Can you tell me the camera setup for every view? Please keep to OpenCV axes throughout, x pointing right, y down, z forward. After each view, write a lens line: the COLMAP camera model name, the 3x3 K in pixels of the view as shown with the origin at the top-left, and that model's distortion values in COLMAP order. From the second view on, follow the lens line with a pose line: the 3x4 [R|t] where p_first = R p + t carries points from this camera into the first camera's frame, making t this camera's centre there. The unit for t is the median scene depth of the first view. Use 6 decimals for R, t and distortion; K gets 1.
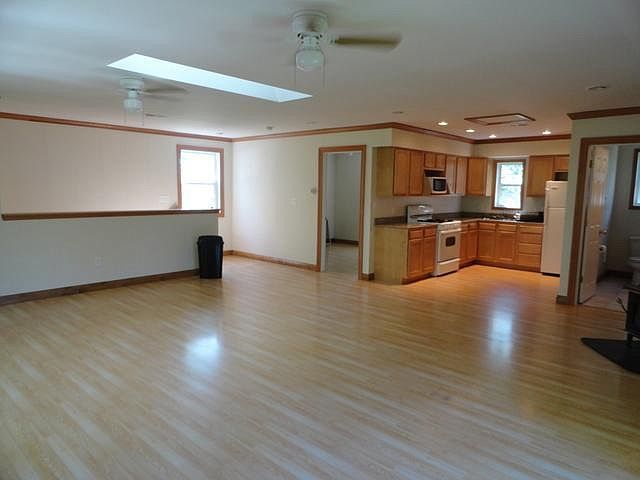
lens RADIAL K [[439.9, 0, 320.3], [0, 439.9, 238.4], [0, 0, 1]] dist [-0.001528, 0.008859]
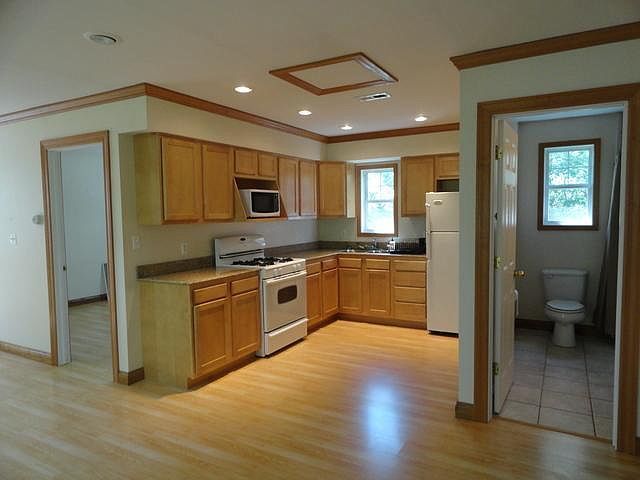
lens RADIAL K [[439.9, 0, 319.7], [0, 439.9, 240.5], [0, 0, 1]] dist [-0.001528, 0.008859]
pose [[0.974325, -0.045793, 0.220442, 0.210115], [0.056822, 0.997417, -0.043946, -0.038516], [-0.217860, 0.055343, 0.974410, 0.395809]]
